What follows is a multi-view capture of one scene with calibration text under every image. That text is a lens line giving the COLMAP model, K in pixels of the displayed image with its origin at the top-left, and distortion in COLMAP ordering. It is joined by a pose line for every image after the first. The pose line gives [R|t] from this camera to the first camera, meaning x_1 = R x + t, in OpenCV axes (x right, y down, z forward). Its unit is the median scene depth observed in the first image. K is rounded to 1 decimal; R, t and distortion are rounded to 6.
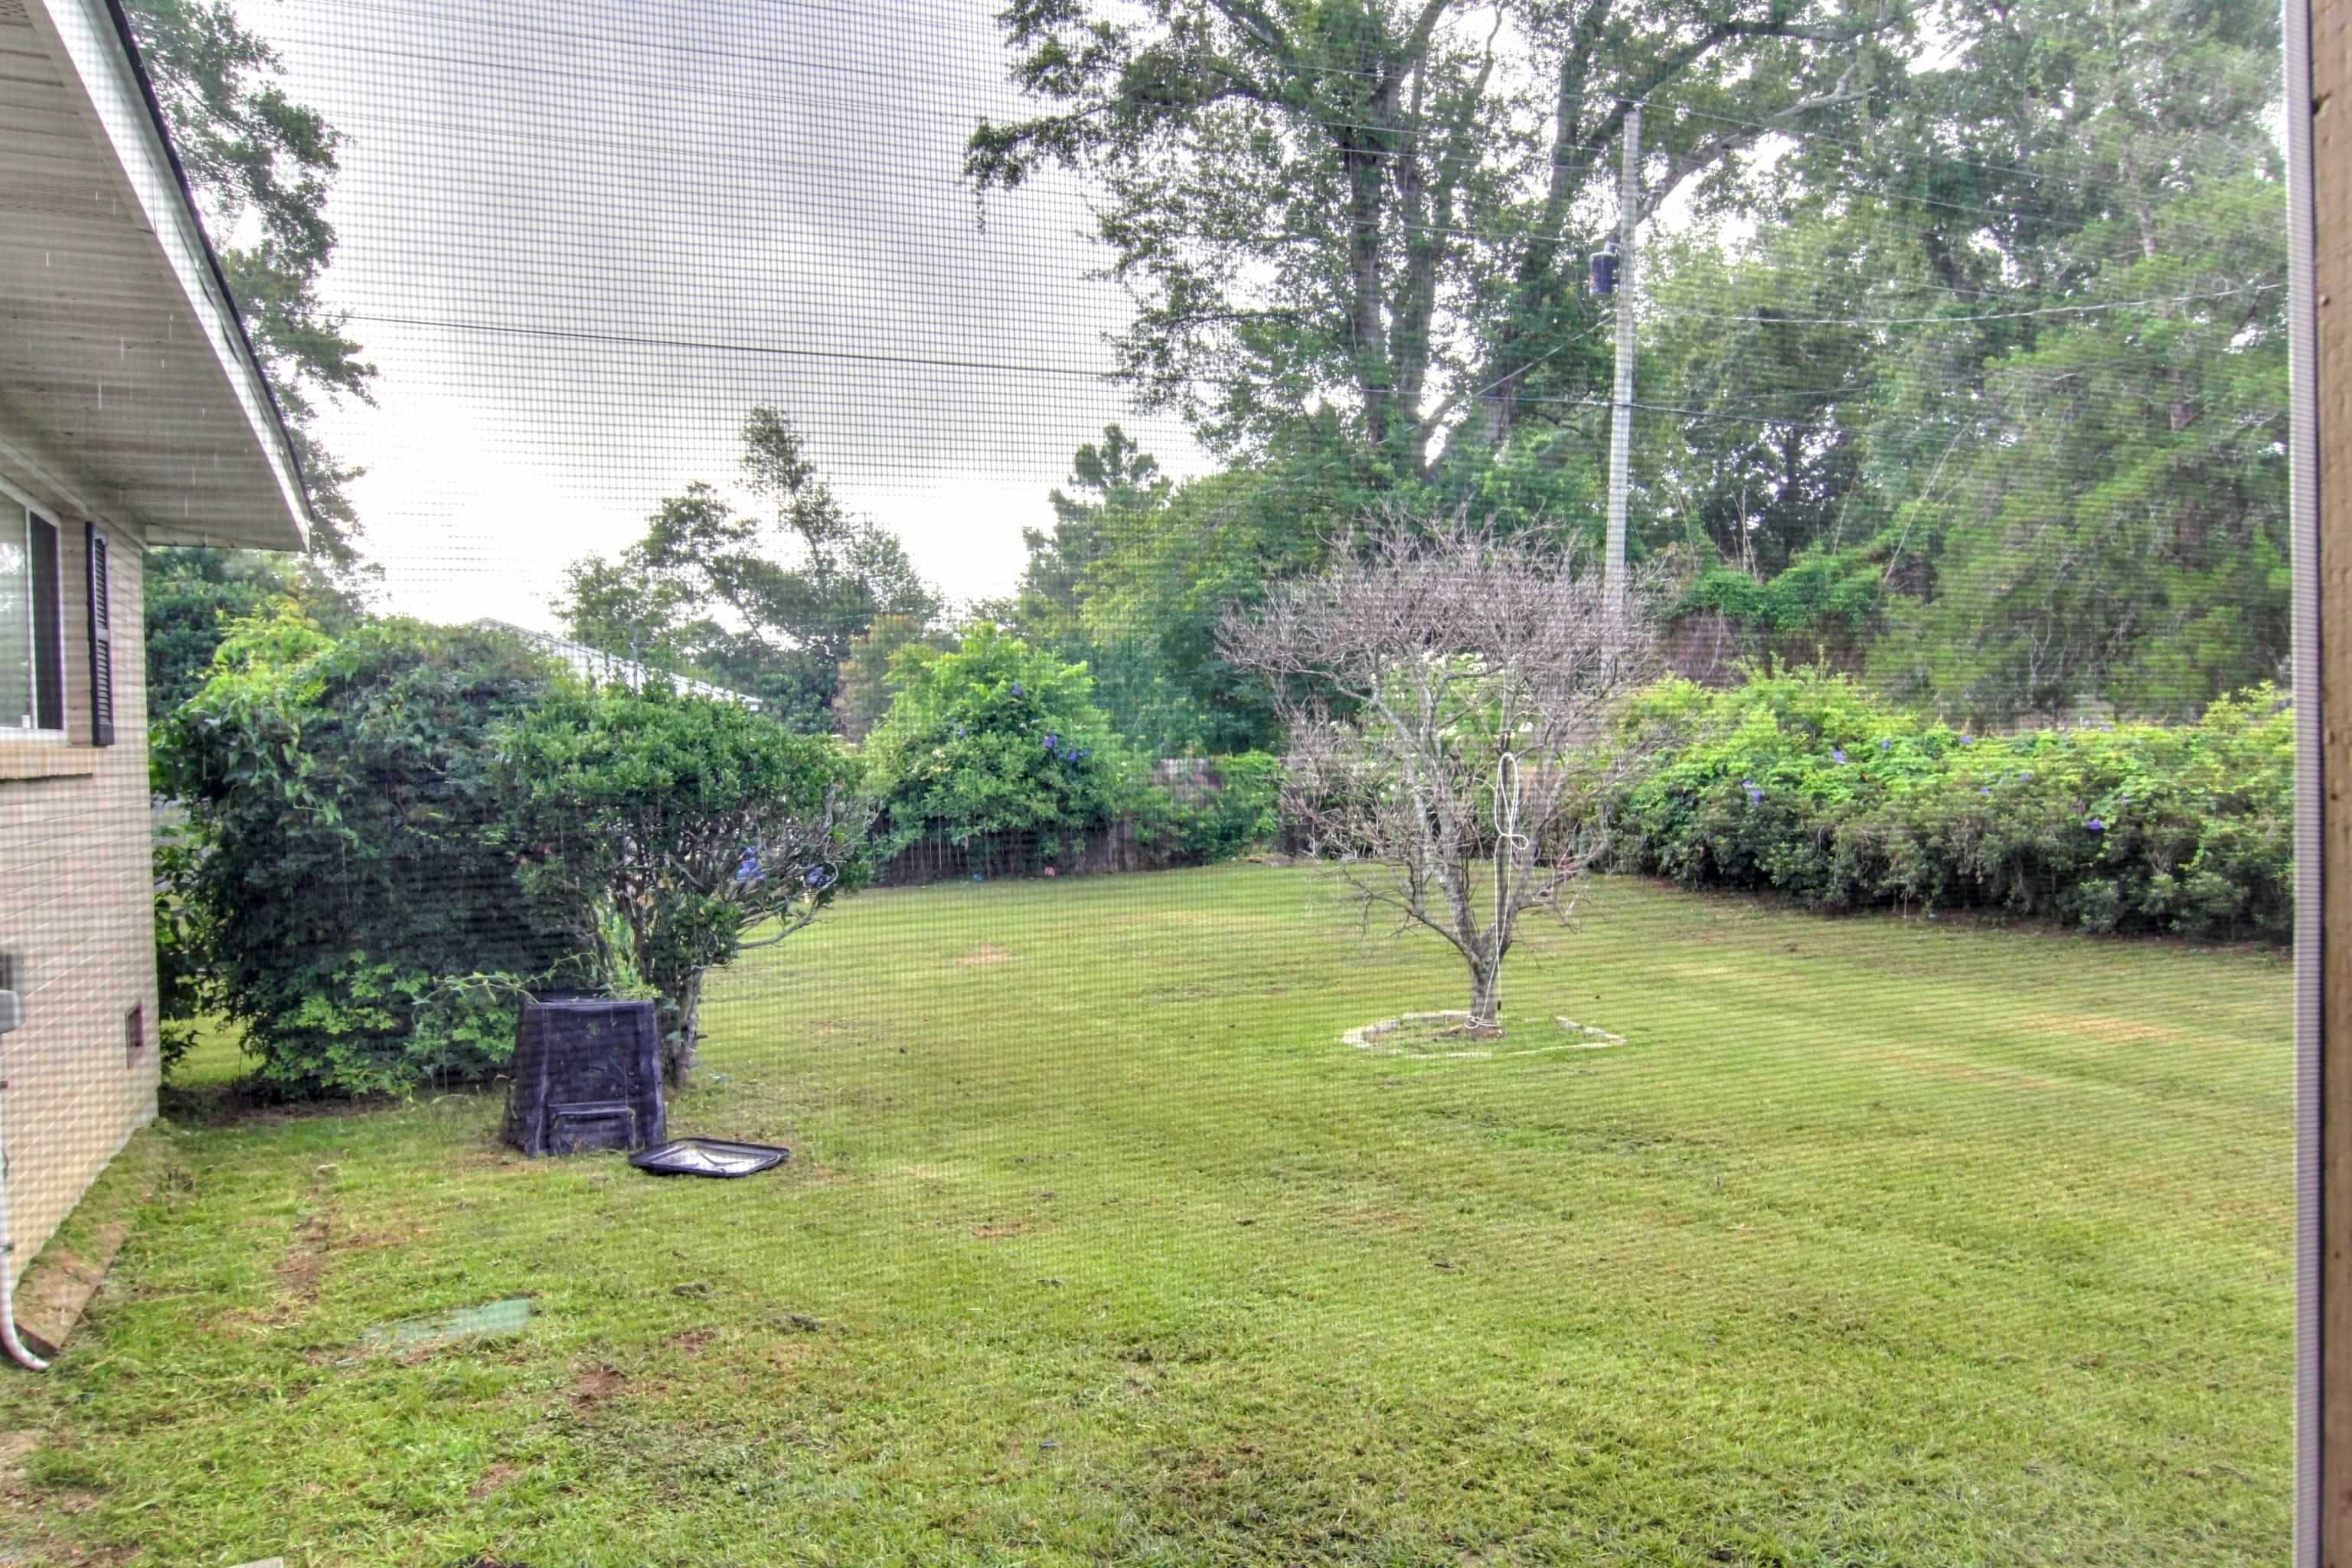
lens RADIAL K [[1627.7, 0, 1169.4], [0, 1627.7, 782.3], [0, 0, 1]] dist [-0.012868, -0.006634]
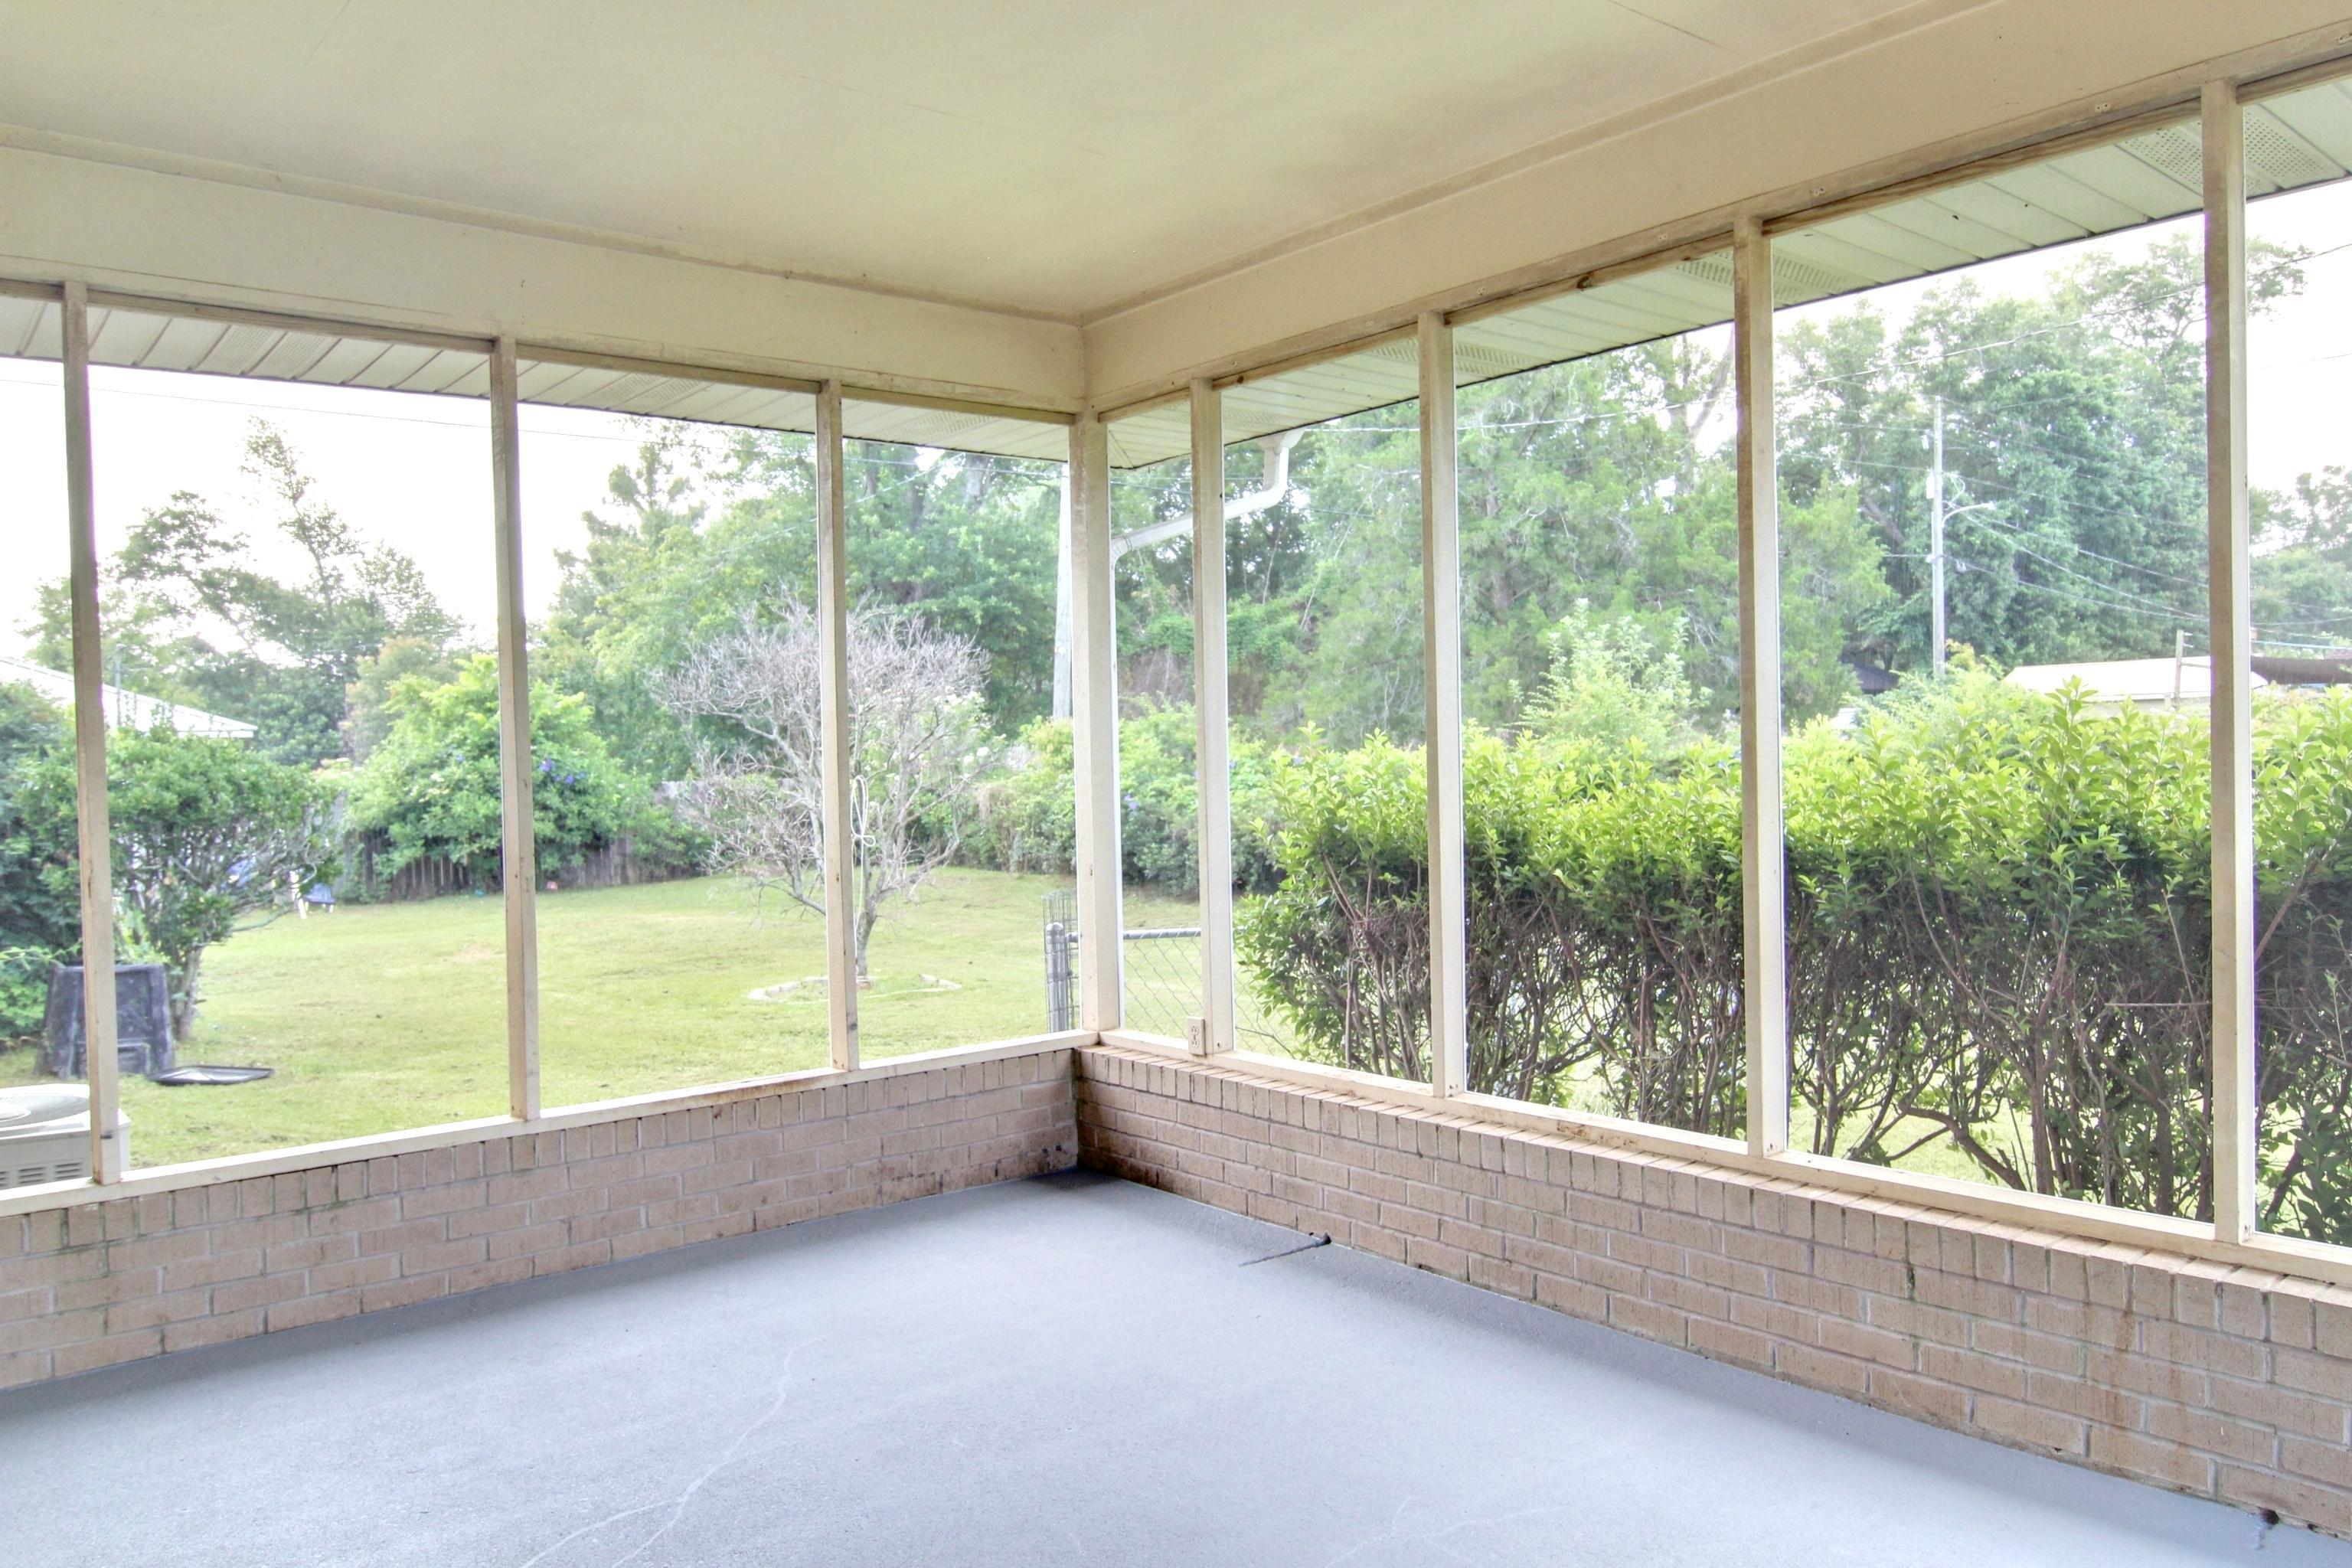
lens RADIAL K [[1627.7, 0, 1183.8], [0, 1627.7, 778.0], [0, 0, 1]] dist [-0.012868, -0.006634]
pose [[0.963043, -0.007264, 0.269251, 0.044217], [0.011134, 0.999855, -0.012847, 0.001870], [-0.269119, 0.015370, 0.962984, -0.167444]]
